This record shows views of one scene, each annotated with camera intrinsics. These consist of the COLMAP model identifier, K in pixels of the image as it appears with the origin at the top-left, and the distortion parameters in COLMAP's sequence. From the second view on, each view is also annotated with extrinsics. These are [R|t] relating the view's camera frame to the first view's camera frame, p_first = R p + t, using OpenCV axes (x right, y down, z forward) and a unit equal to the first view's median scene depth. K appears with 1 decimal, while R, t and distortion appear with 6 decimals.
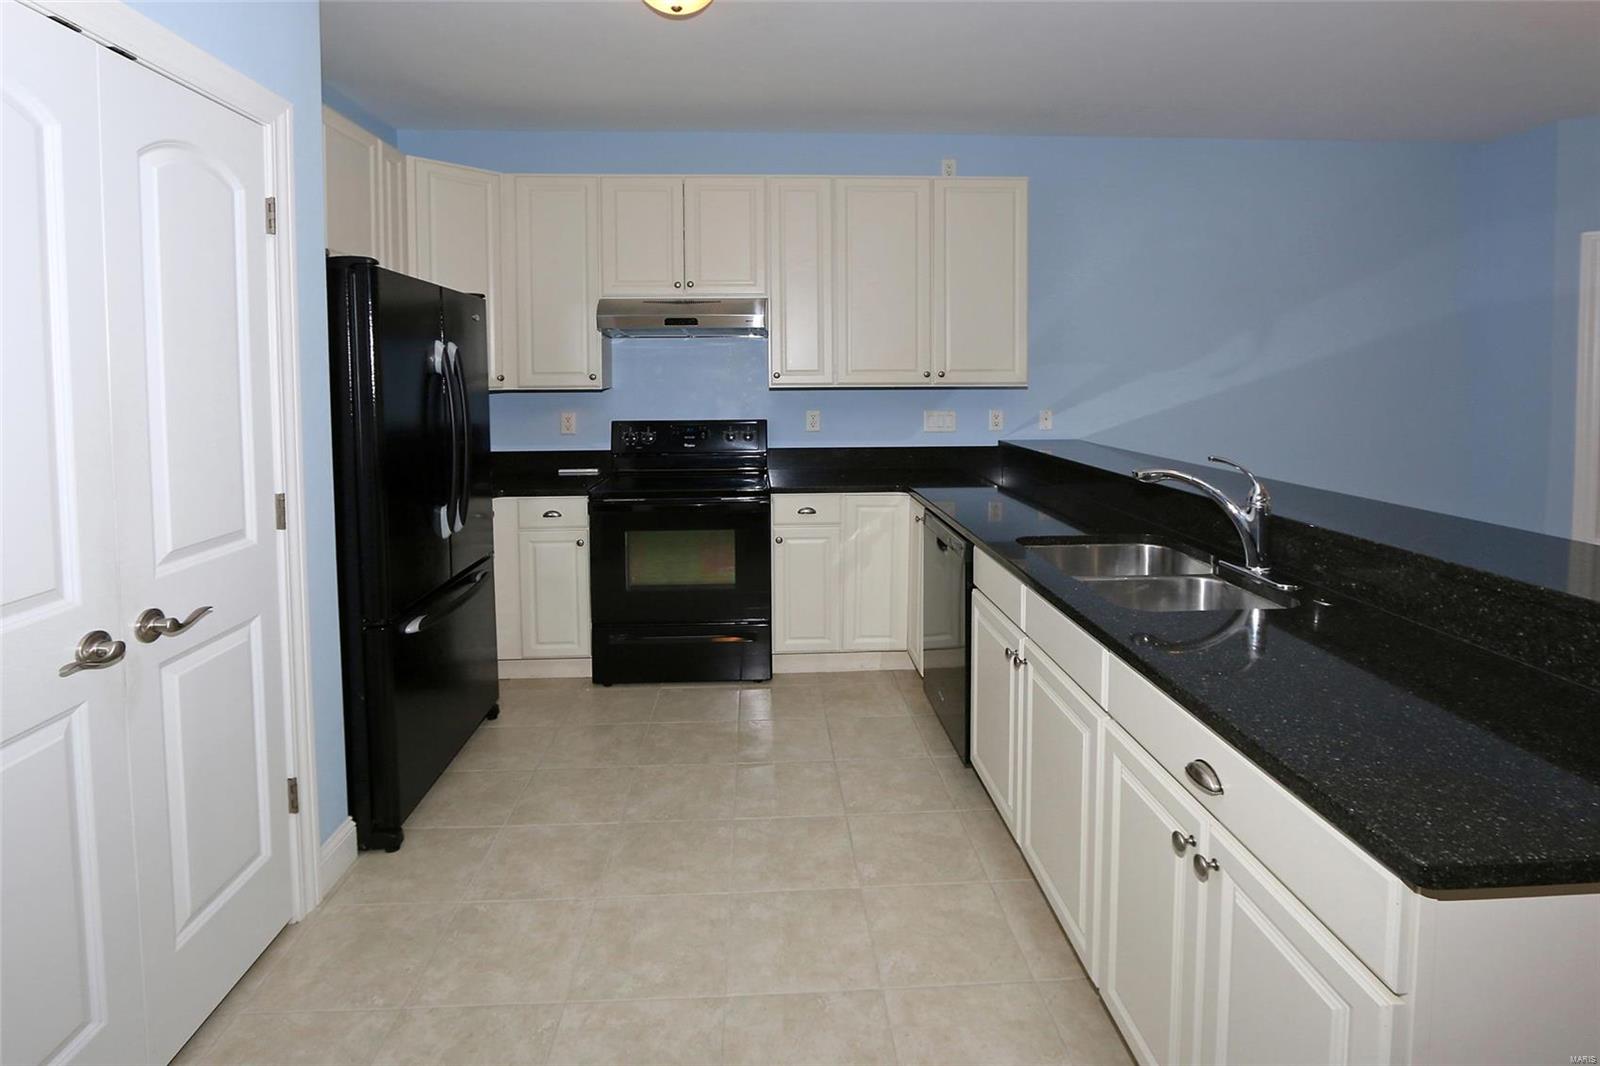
lens RADIAL K [[771.4, 0, 791.4], [0, 771.4, 399.7], [0, 0, 1]] dist [-0.026971, 0.002971]
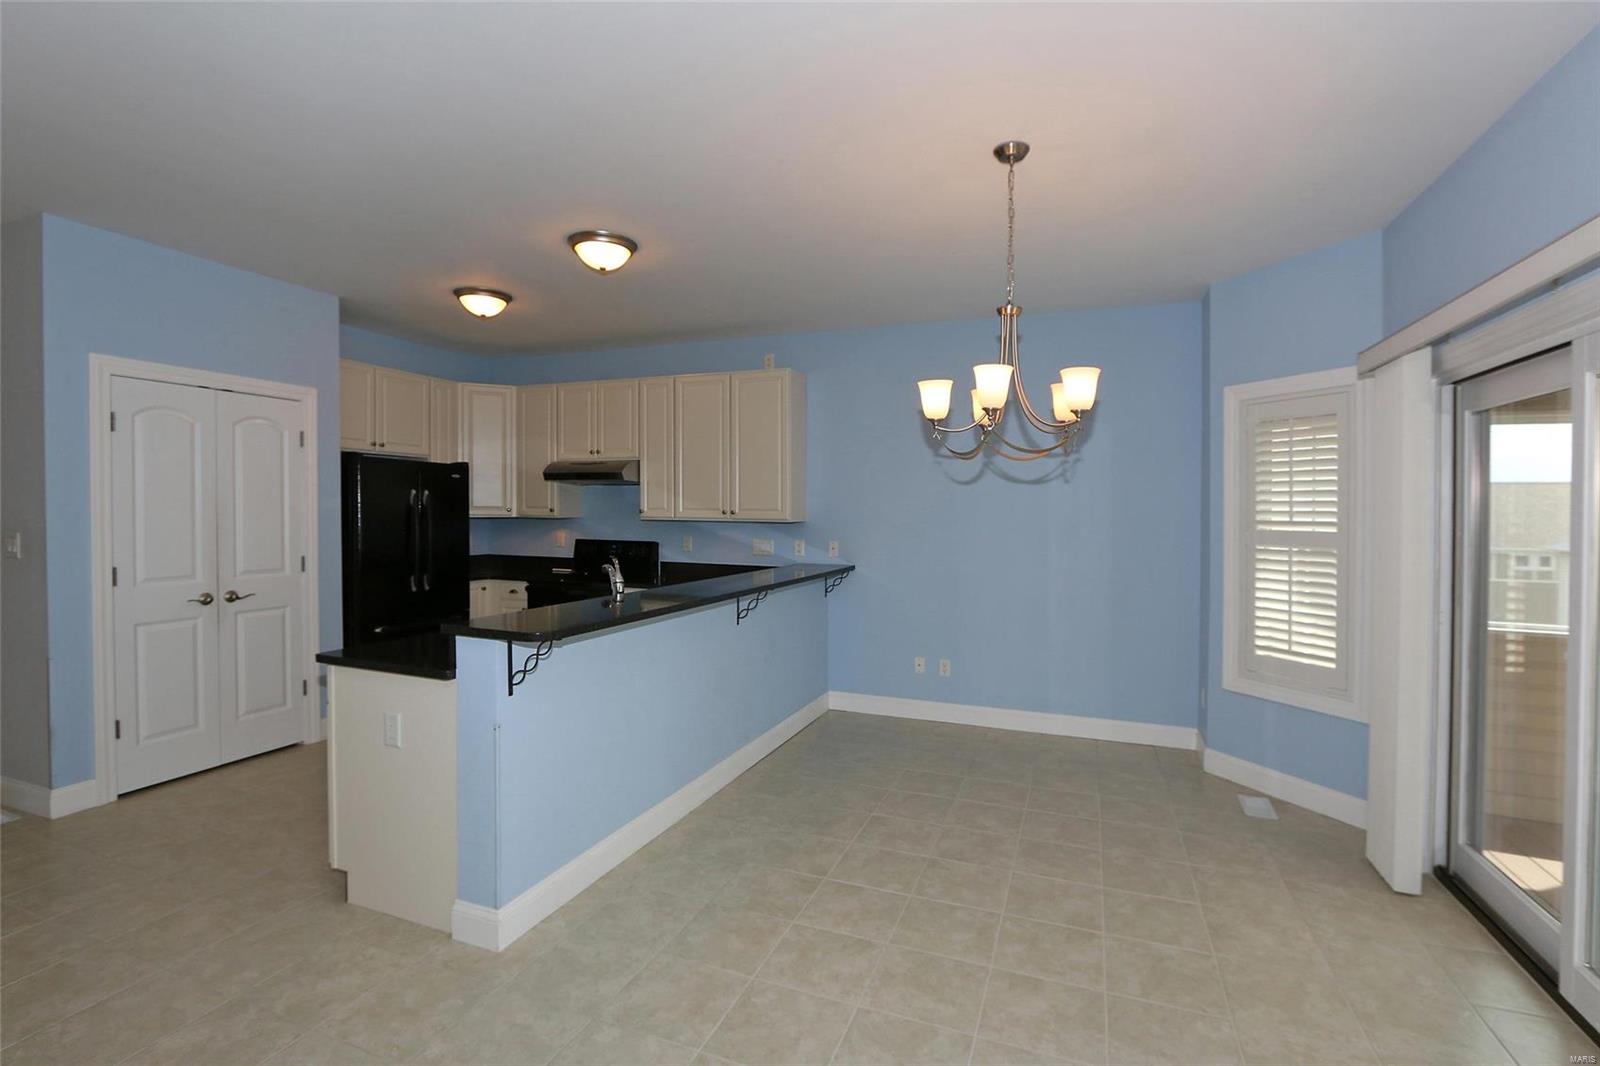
lens RADIAL K [[771.4, 0, 741.8], [0, 771.4, 529.0], [0, 0, 1]] dist [-0.026971, 0.002971]
pose [[0.891805, 0.025942, -0.451676, 1.052490], [-0.031359, 0.999498, -0.004510, 0.004161], [0.451332, 0.018186, 0.892171, -0.327592]]
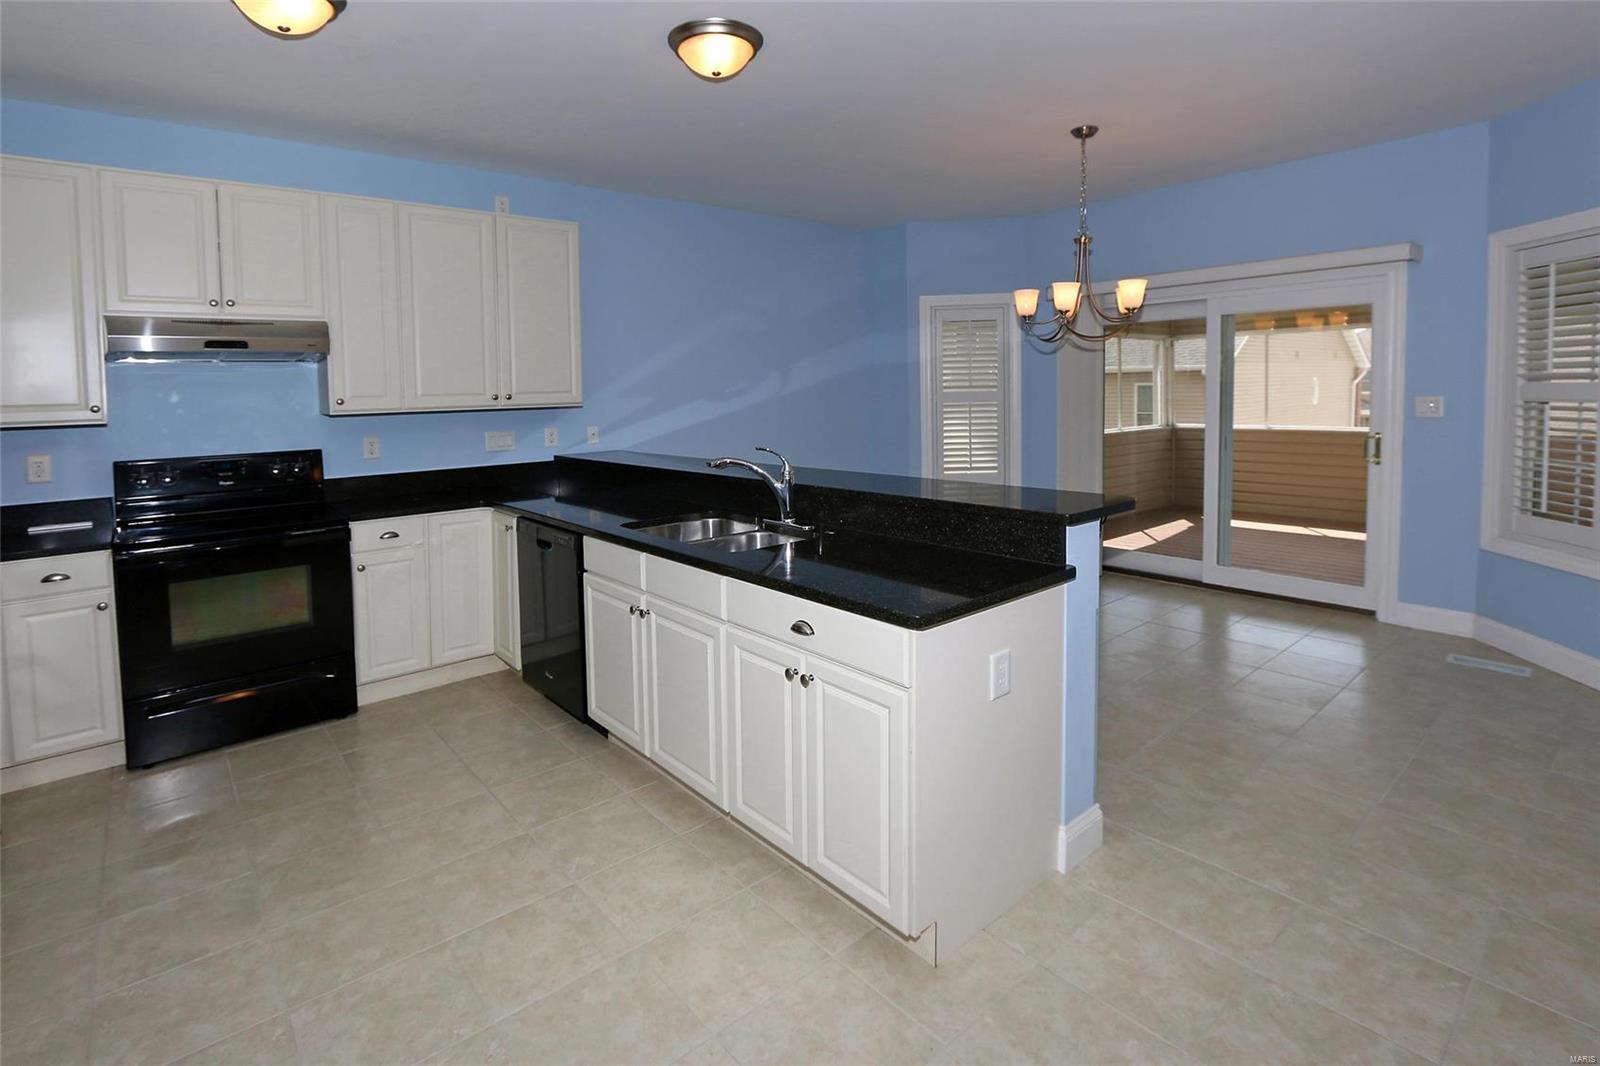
lens RADIAL K [[771.4, 0, 800.3], [0, 771.4, 437.0], [0, 0, 1]] dist [-0.026971, 0.002971]
pose [[0.784694, -0.052442, 0.617662, -0.192317], [0.042046, 0.998623, 0.031371, 0.008226], [-0.618456, 0.001354, 0.785818, -0.131161]]
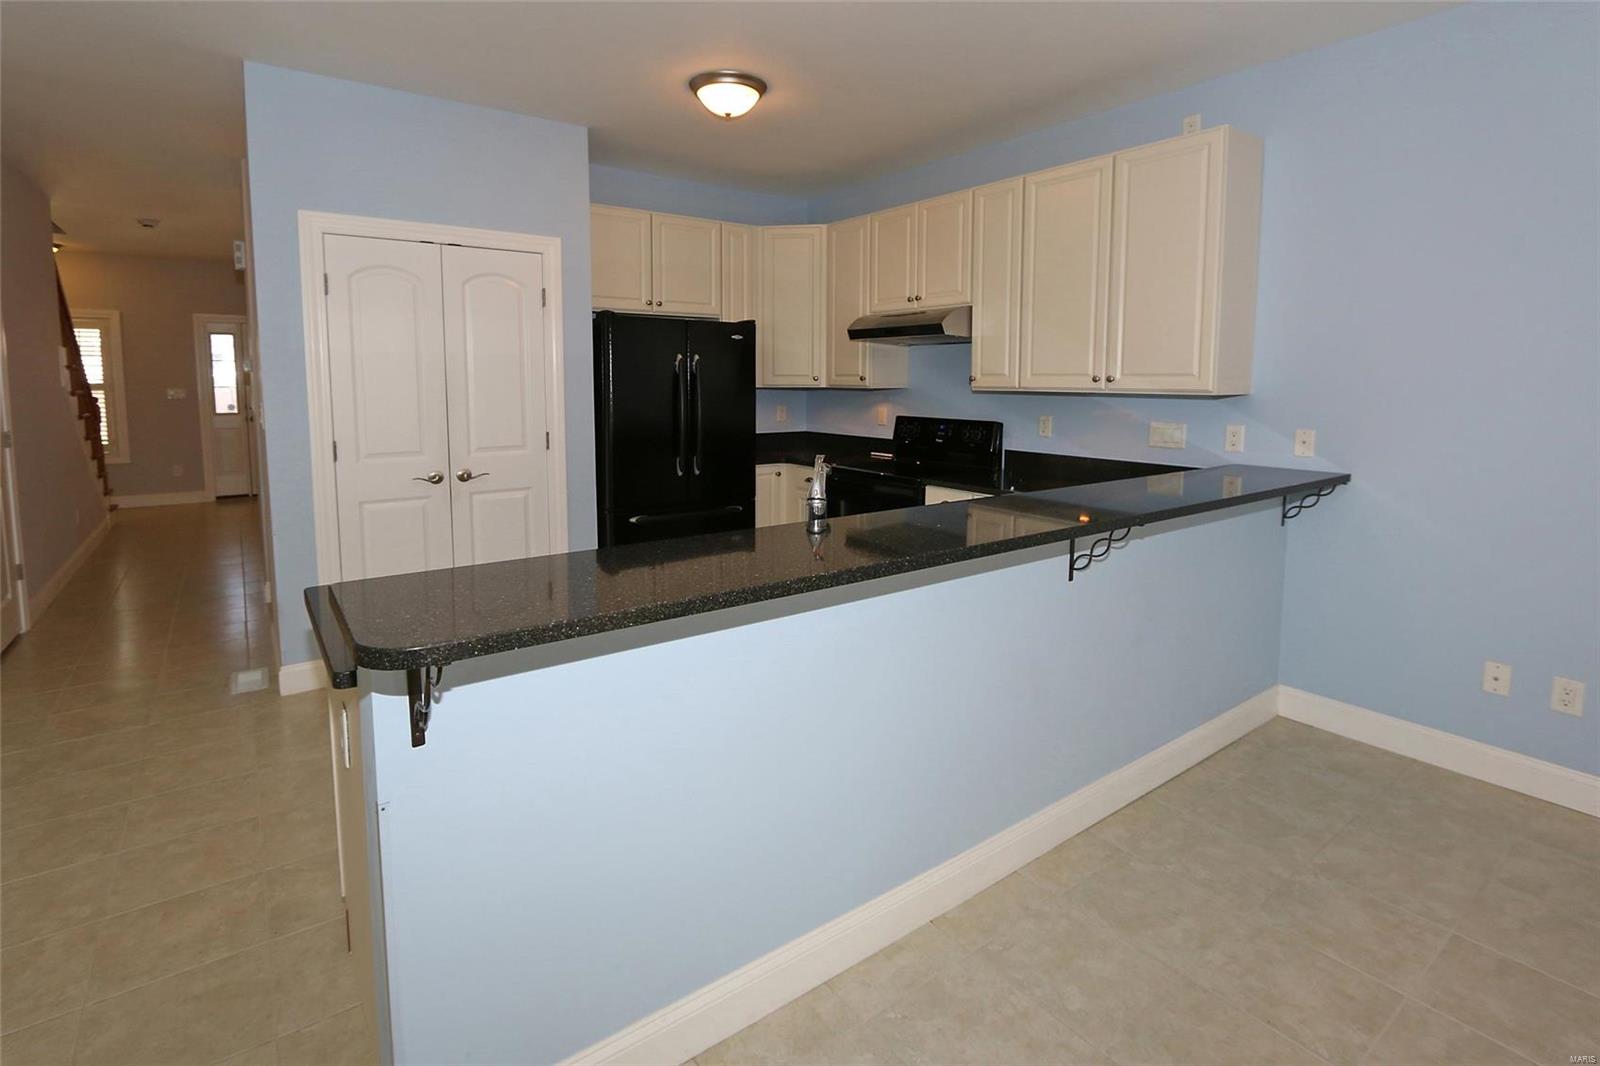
lens RADIAL K [[771.4, 0, 713.0], [0, 771.4, 453.1], [0, 0, 1]] dist [-0.026971, 0.002971]
pose [[0.510880, 0.088454, -0.855089, 0.887967], [-0.035218, 0.996011, 0.081990, -0.005754], [0.858930, -0.011773, 0.511957, 0.208065]]
